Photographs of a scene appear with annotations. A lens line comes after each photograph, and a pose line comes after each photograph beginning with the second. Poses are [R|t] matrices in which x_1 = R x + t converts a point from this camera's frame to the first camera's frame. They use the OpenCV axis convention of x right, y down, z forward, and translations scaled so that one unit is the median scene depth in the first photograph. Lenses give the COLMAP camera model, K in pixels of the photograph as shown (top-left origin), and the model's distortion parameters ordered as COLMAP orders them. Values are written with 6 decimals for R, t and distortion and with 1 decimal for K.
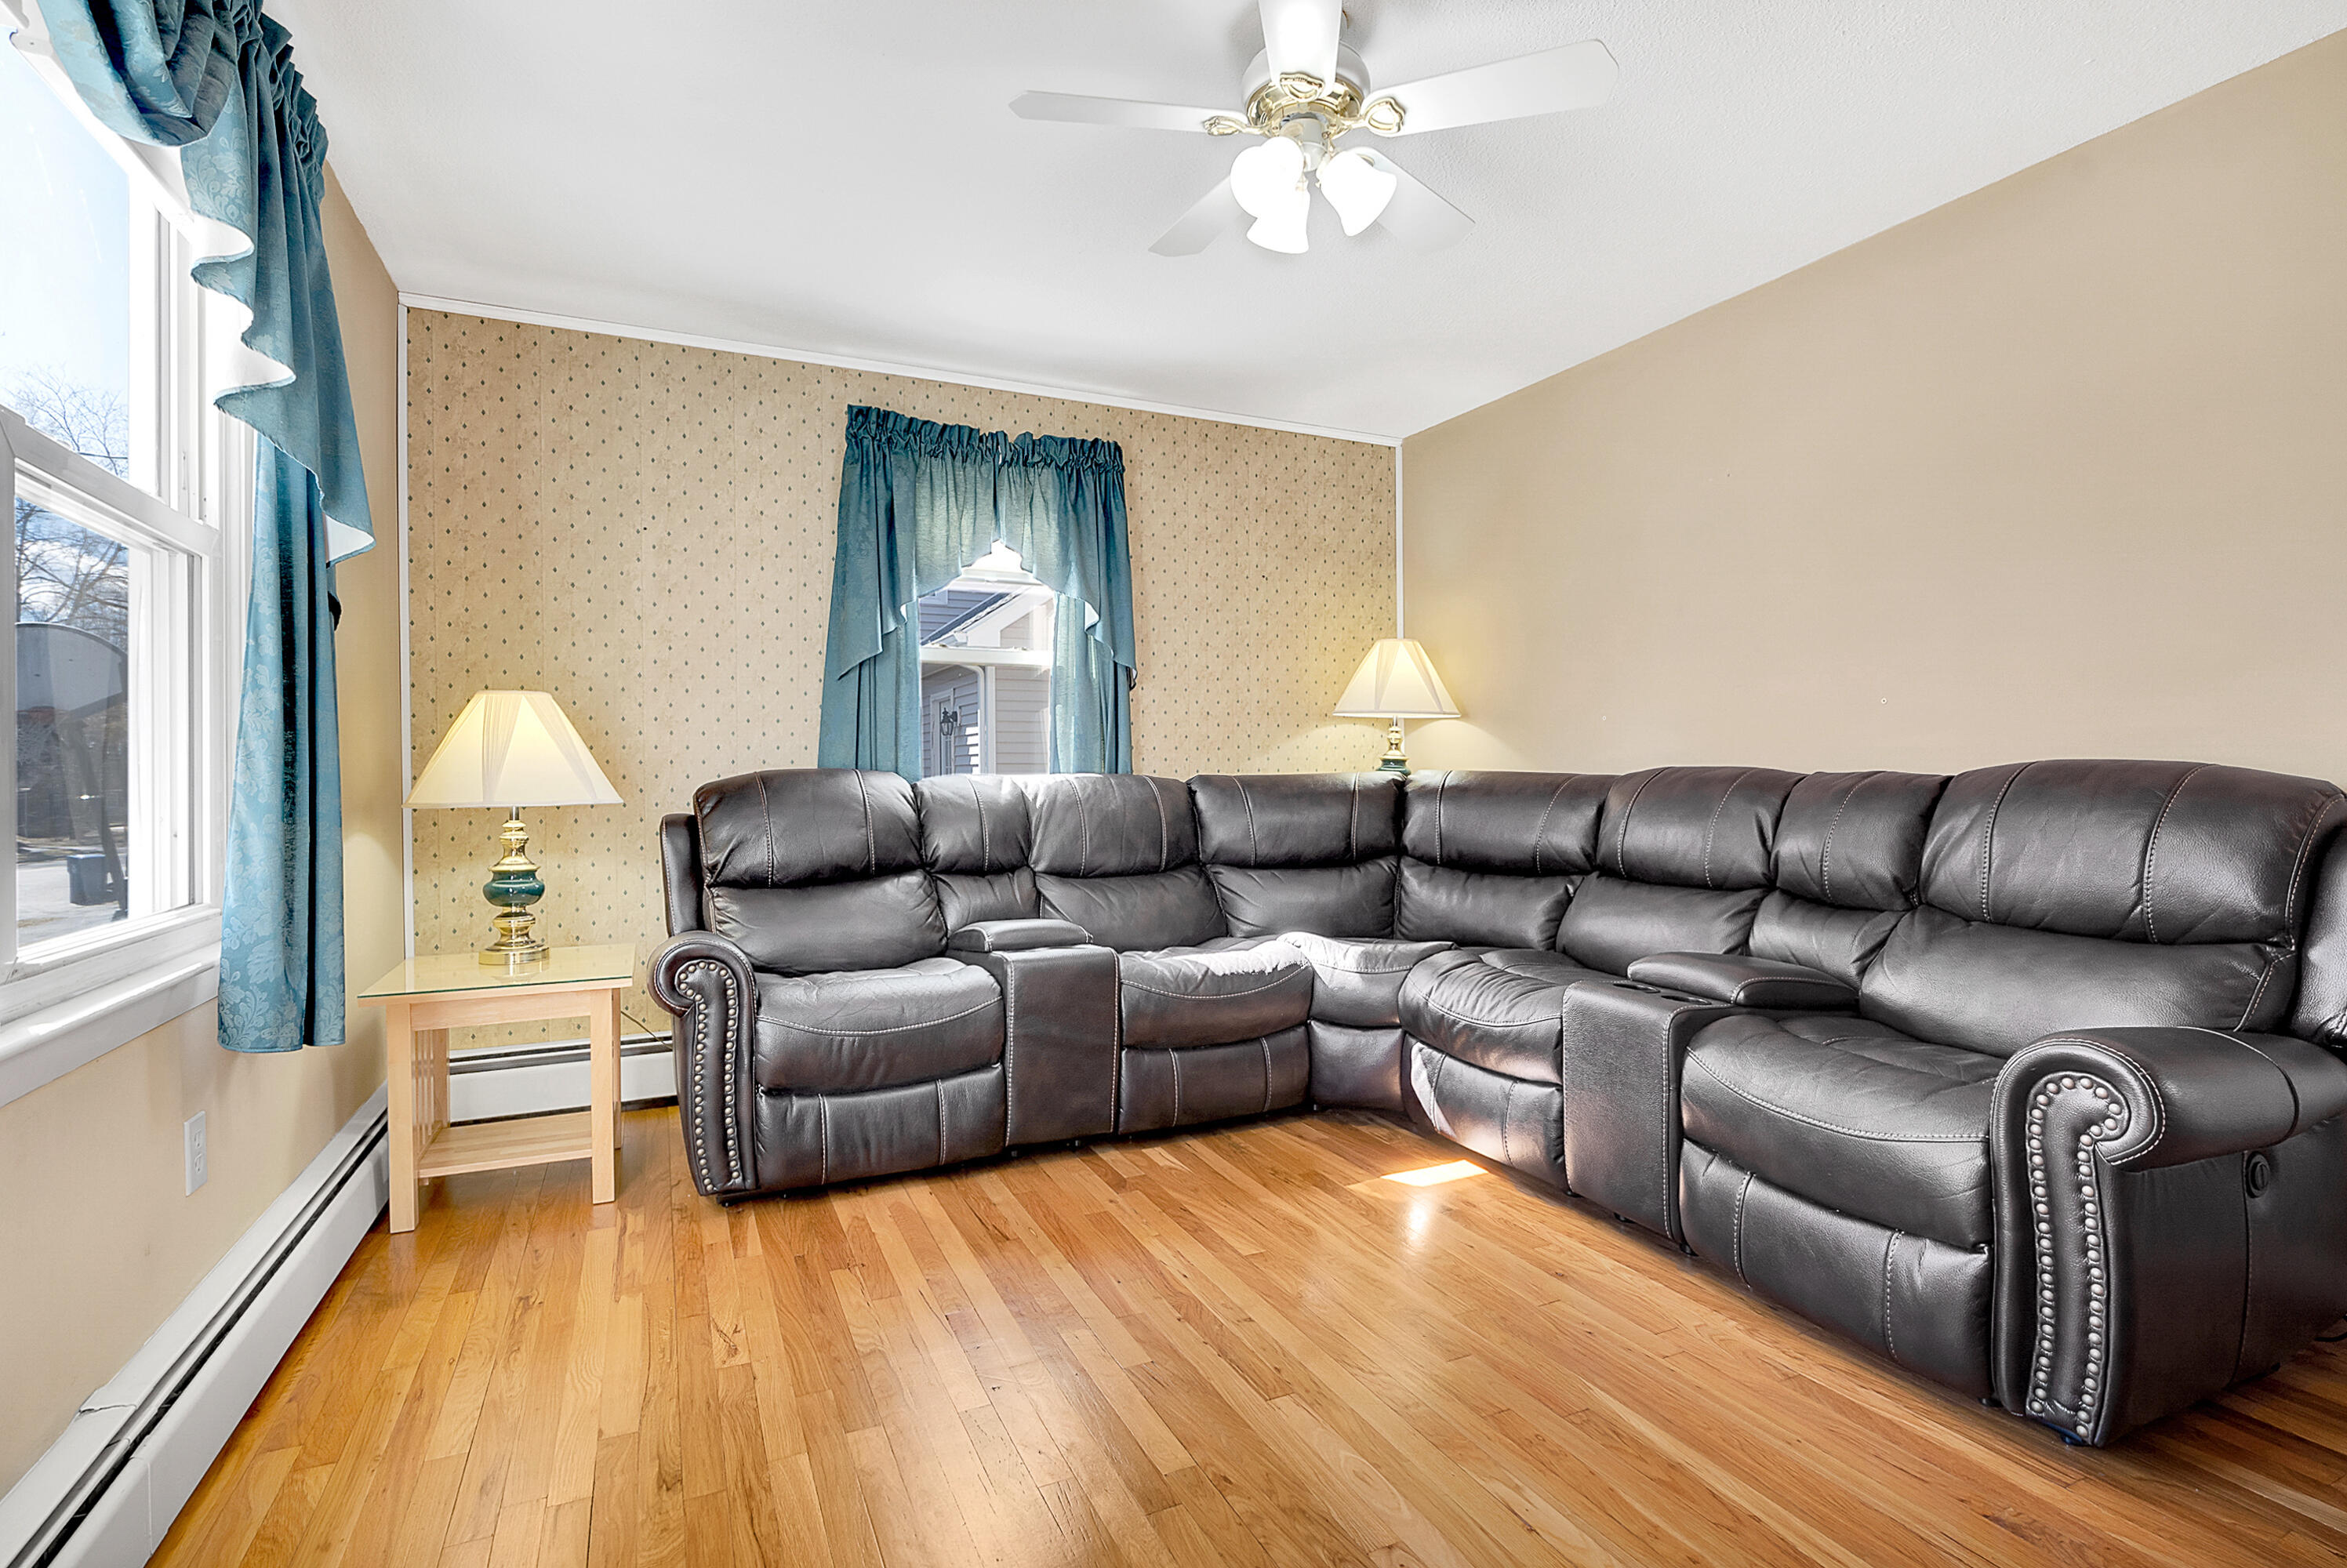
lens RADIAL K [[1075.8, 0, 1135.1], [0, 1075.8, 781.8], [0, 0, 1]] dist [-0.004156, -0.000065]
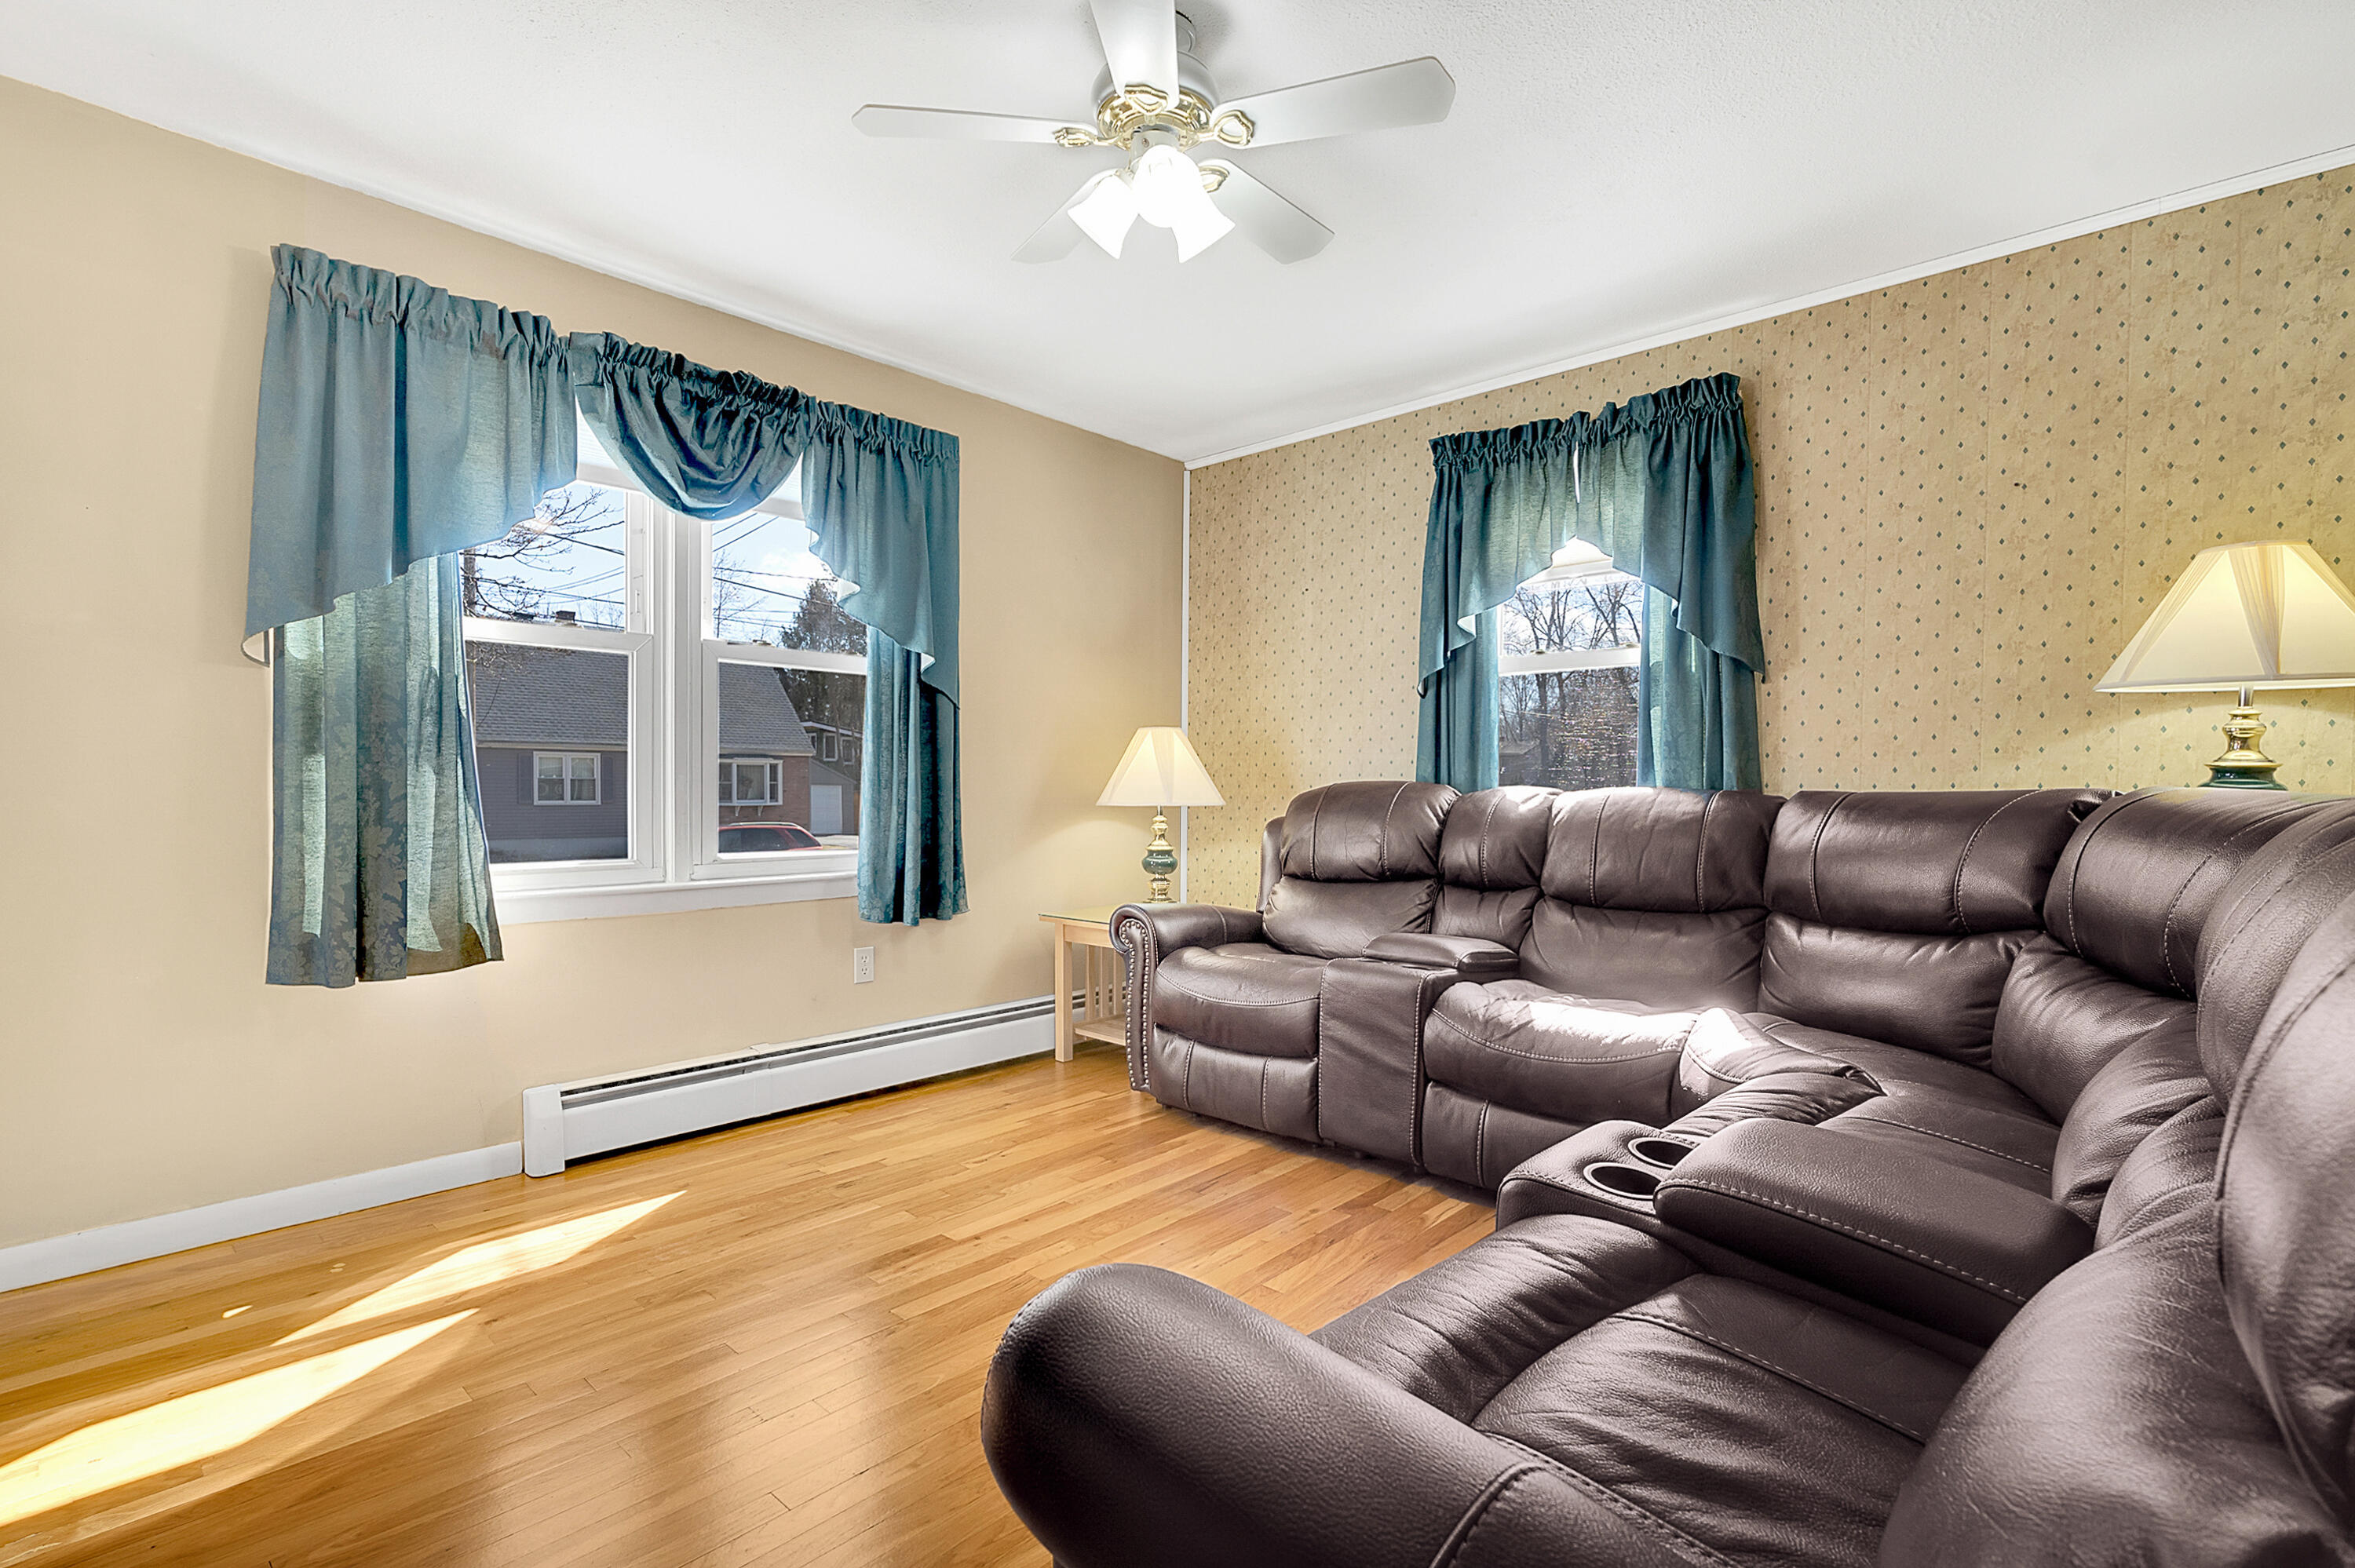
lens RADIAL K [[1060.4, 0, 1153.9], [0, 1060.4, 792.0], [0, 0, 1]] dist [-0.000185, 0.000390]
pose [[0.400420, 0.015235, -0.916205, 0.625757], [-0.009187, 0.999878, 0.012611, -0.012695], [0.916286, 0.003368, 0.400511, 0.344932]]
